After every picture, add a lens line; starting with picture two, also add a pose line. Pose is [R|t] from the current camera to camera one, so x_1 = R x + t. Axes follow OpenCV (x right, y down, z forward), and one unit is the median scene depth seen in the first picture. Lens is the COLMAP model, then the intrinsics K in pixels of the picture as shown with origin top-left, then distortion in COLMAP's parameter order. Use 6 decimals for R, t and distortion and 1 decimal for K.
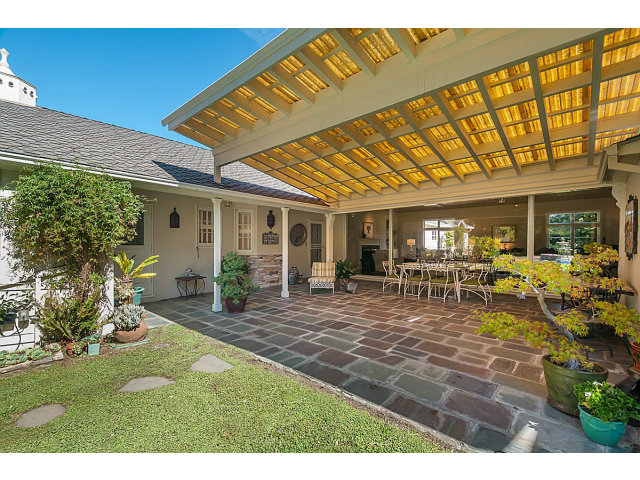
lens RADIAL K [[295.2, 0, 320.2], [0, 295.2, 242.9], [0, 0, 1]] dist [-0.002839, -0.000102]
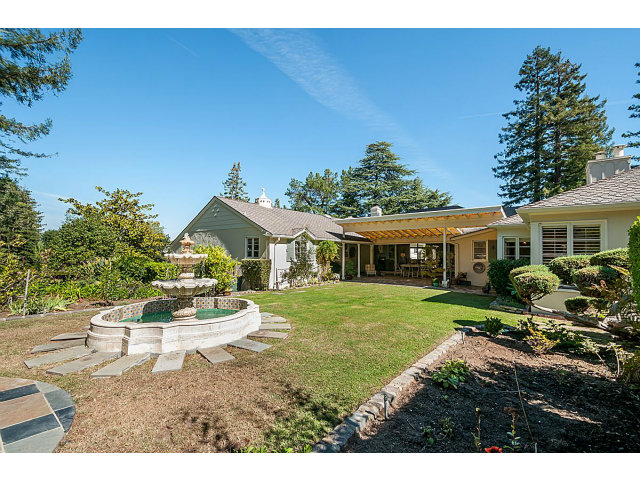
lens RADIAL K [[296.4, 0, 318.9], [0, 296.4, 241.4], [0, 0, 1]] dist [-0.000026, -0.000168]
pose [[0.998989, 0.008559, 0.044126, -0.529108], [-0.007185, 0.999487, -0.031198, -0.046436], [-0.044370, 0.030850, 0.998539, -1.469557]]
